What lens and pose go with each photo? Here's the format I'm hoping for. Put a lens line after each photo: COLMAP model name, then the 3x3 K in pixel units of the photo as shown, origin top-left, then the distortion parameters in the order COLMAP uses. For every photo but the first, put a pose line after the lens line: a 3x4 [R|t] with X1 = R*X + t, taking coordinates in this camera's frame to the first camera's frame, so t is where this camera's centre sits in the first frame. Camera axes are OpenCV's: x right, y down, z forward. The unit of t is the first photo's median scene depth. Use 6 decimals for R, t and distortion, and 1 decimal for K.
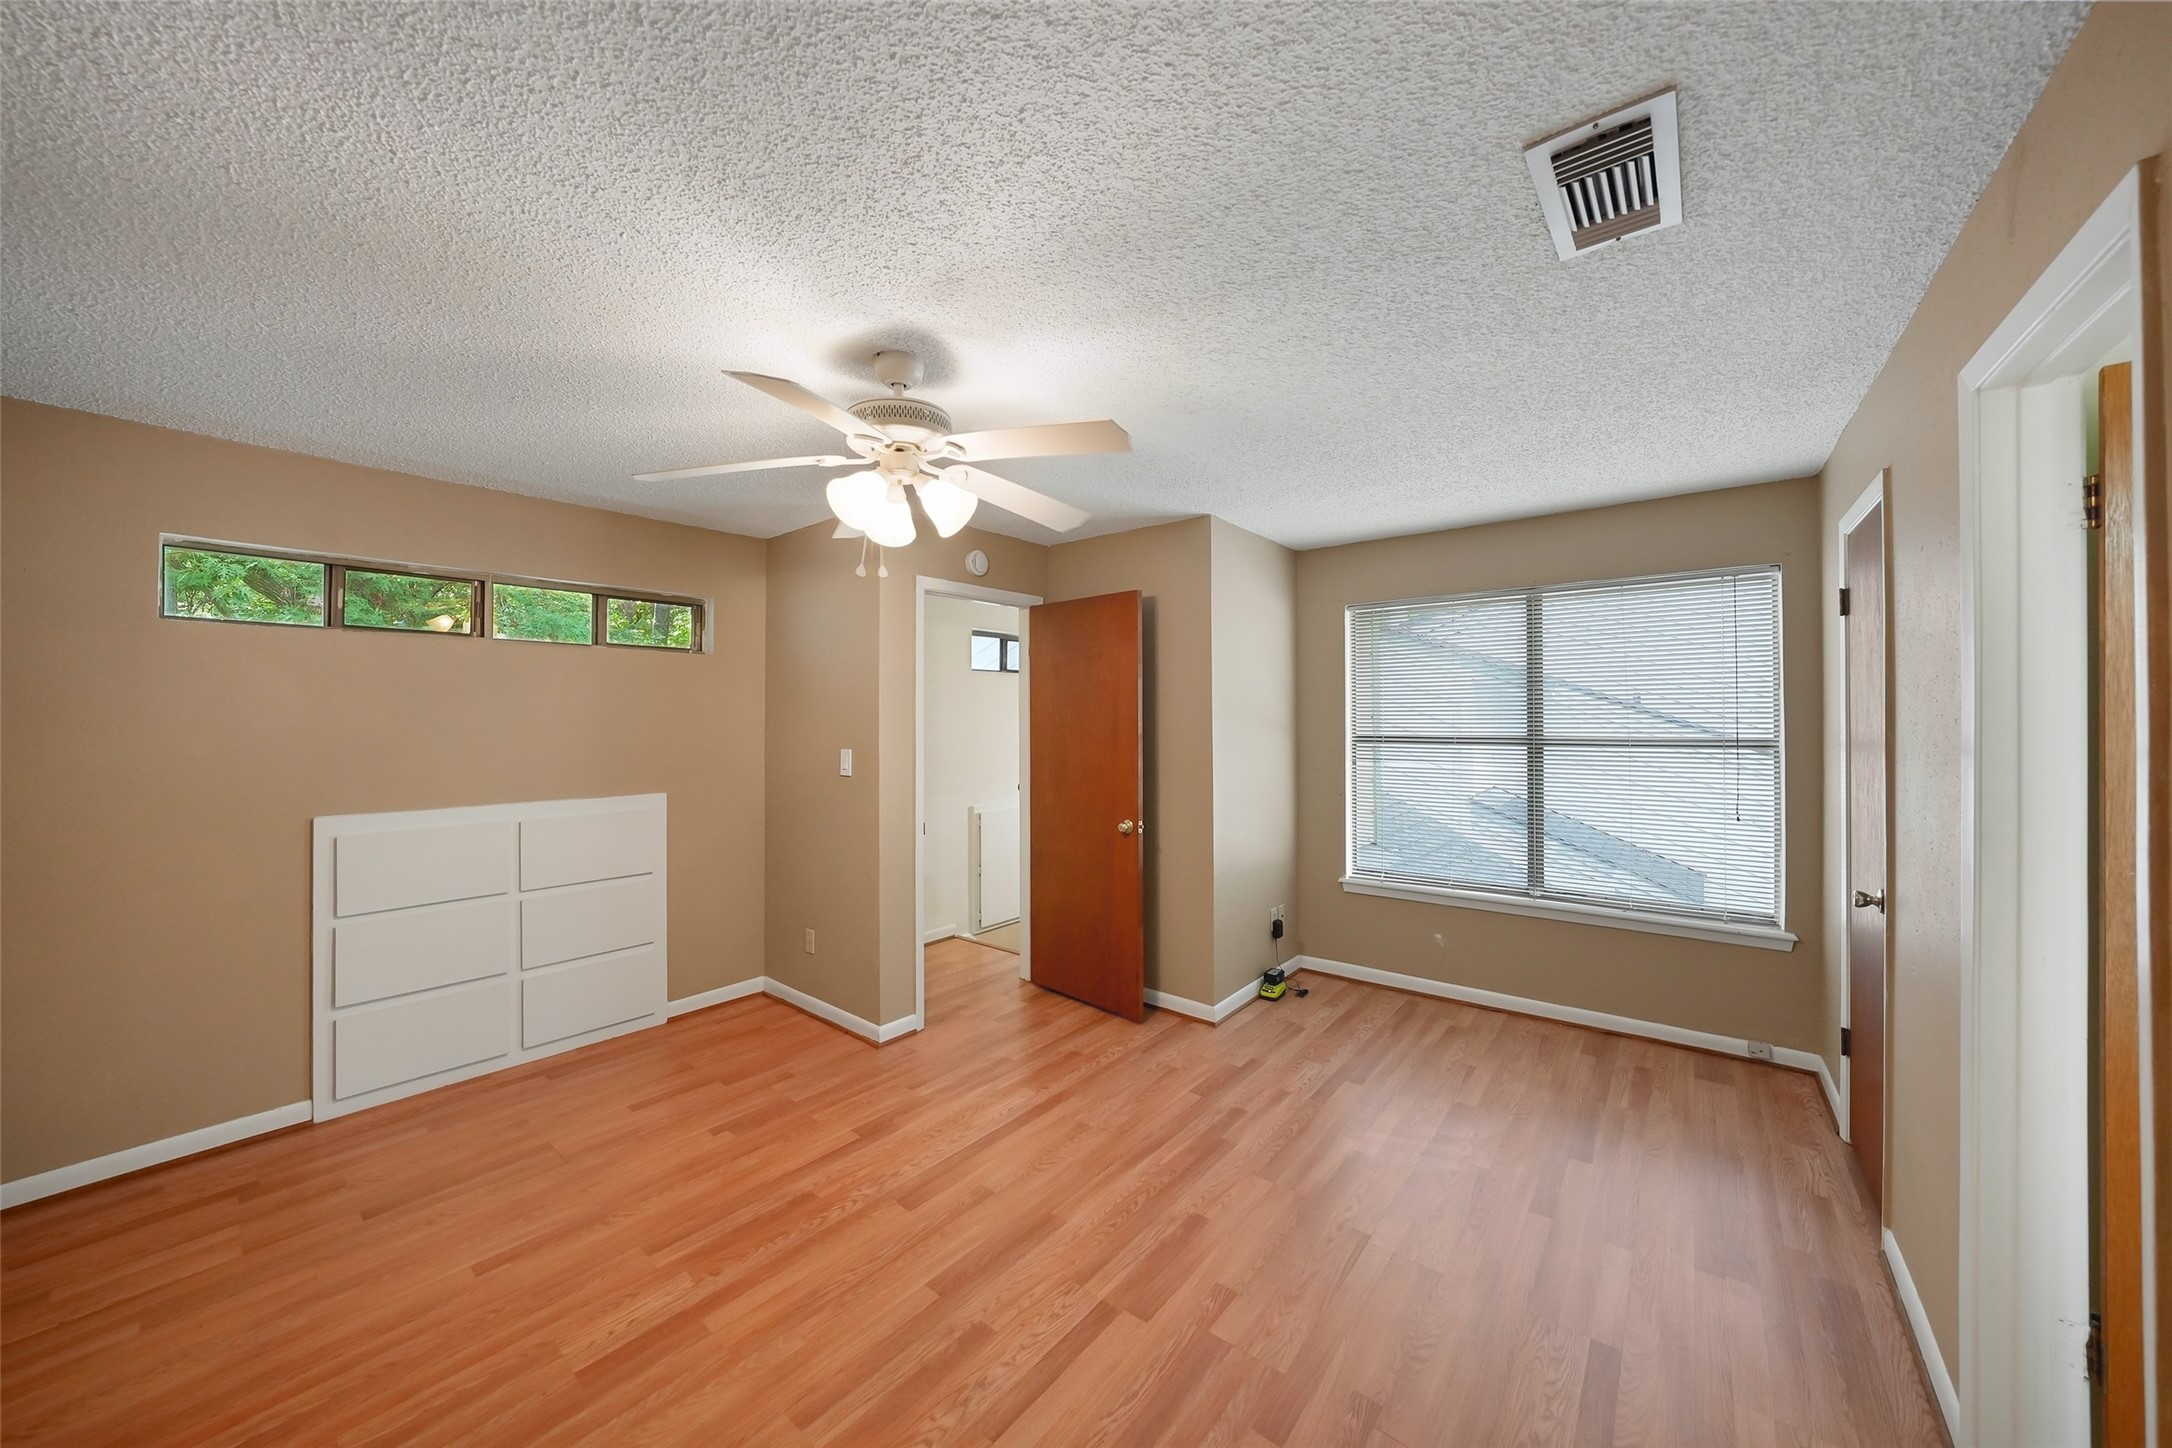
lens RADIAL K [[753.1, 0, 1076.1], [0, 753.1, 719.7], [0, 0, 1]] dist [-0.019728, 0.000090]
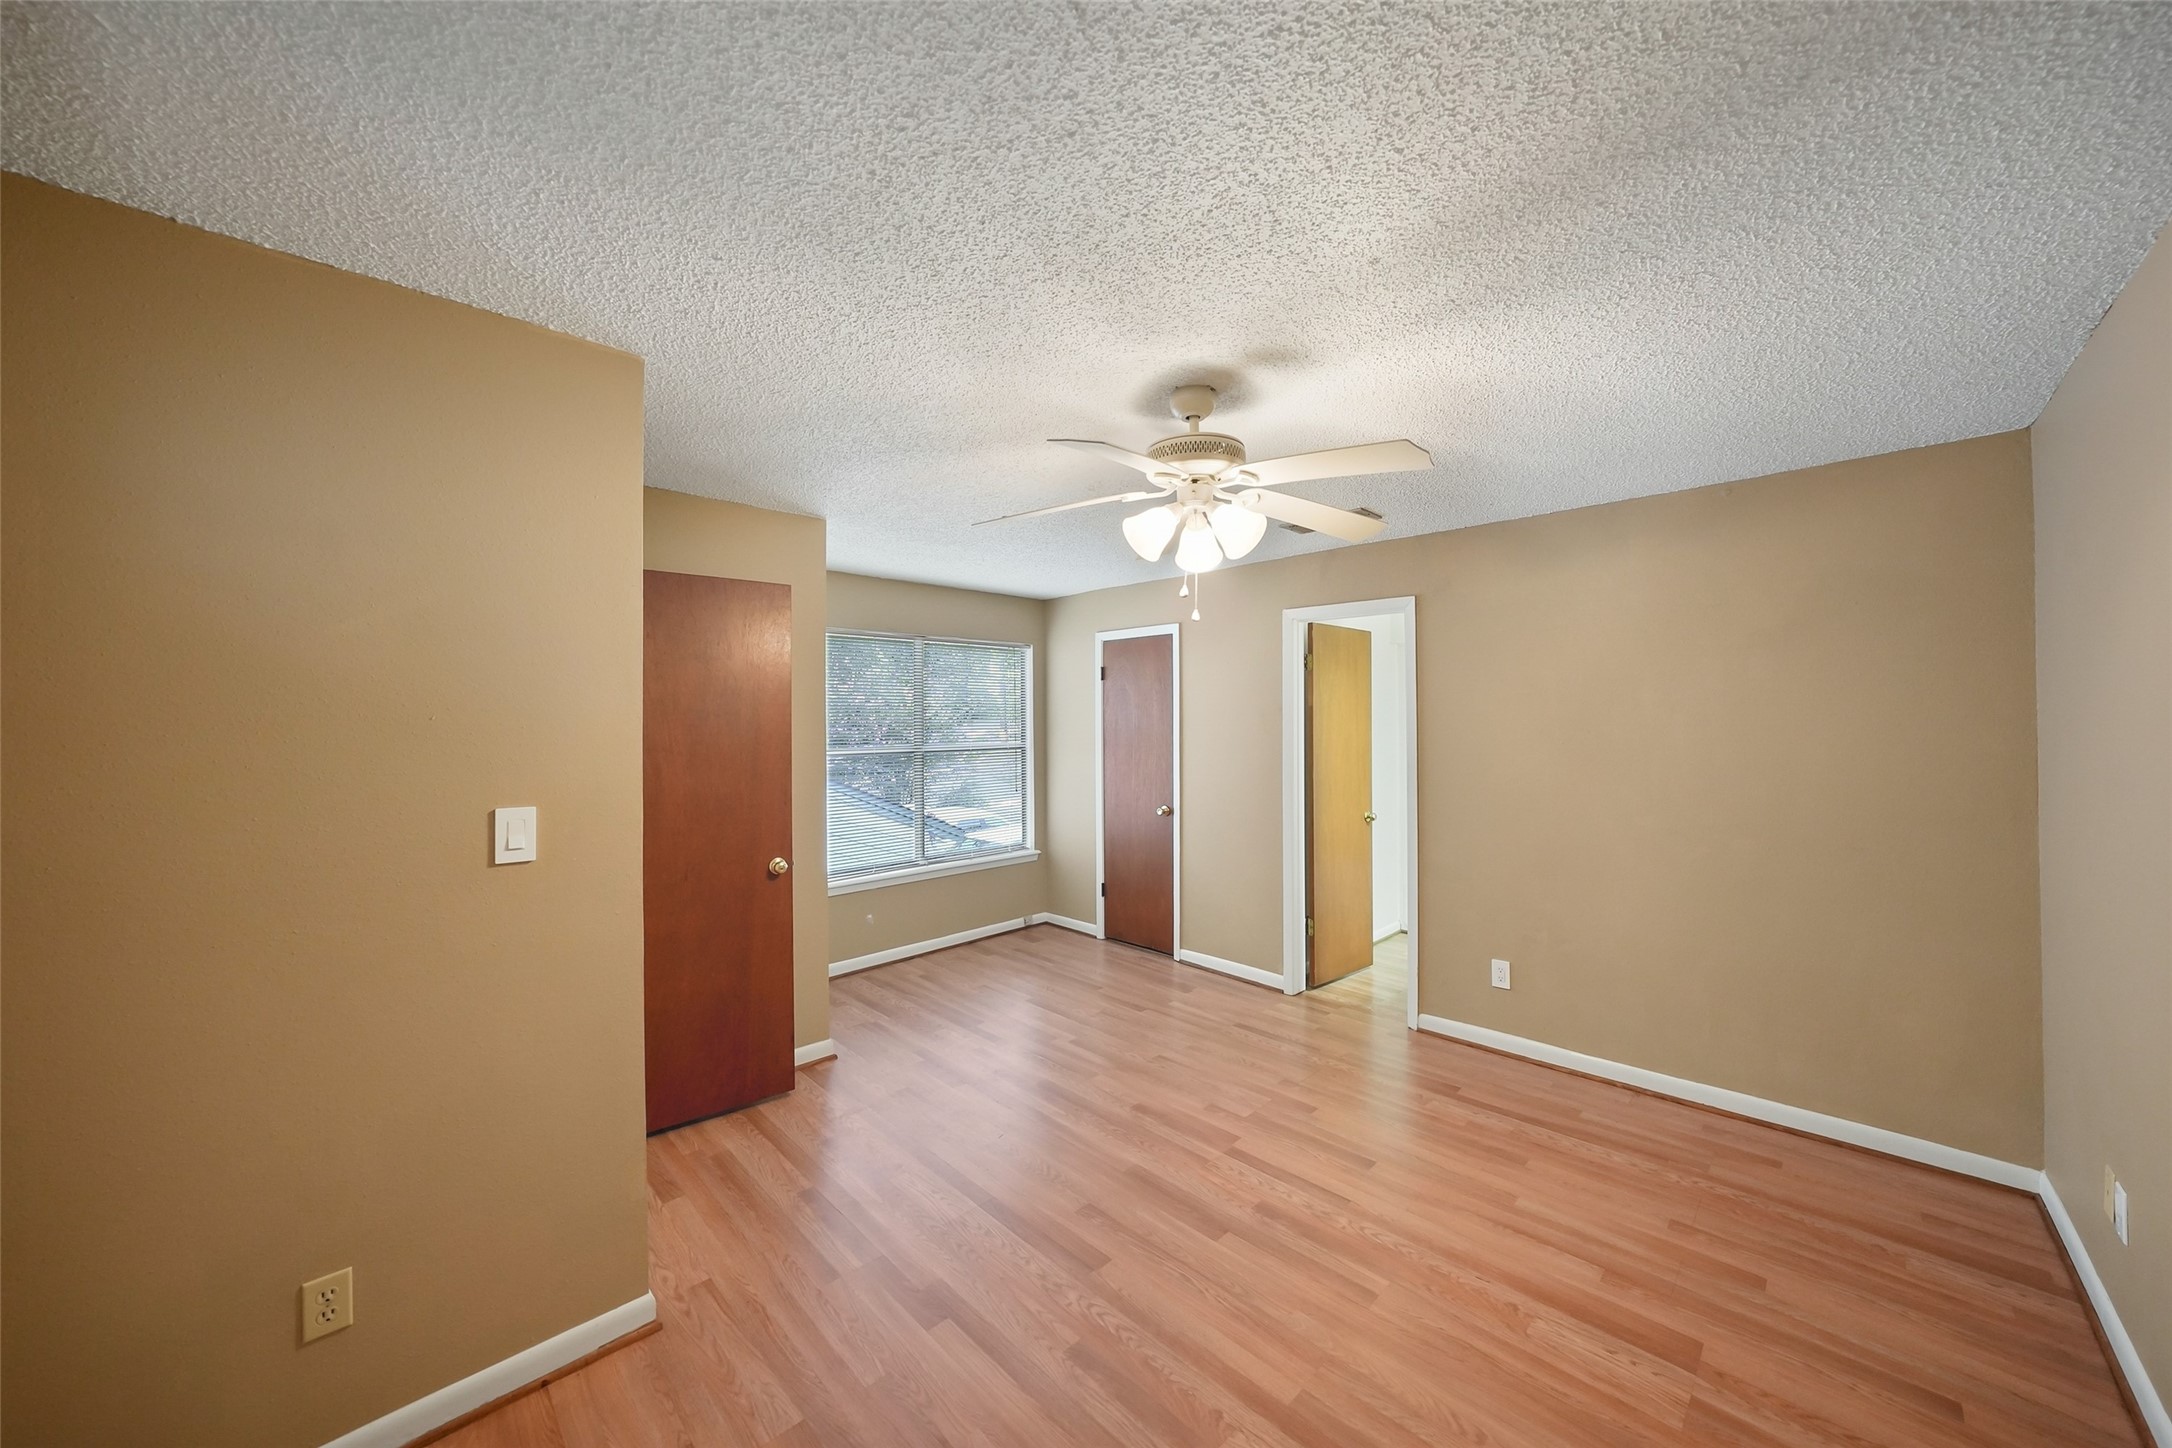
lens RADIAL K [[757.4, 0, 1071.1], [0, 757.4, 731.2], [0, 0, 1]] dist [-0.032027, 0.007335]
pose [[0.114612, -0.003348, 0.993405, -1.034453], [0.014257, 0.999897, 0.001725, -0.004470], [-0.993308, 0.013966, 0.114648, 0.835257]]
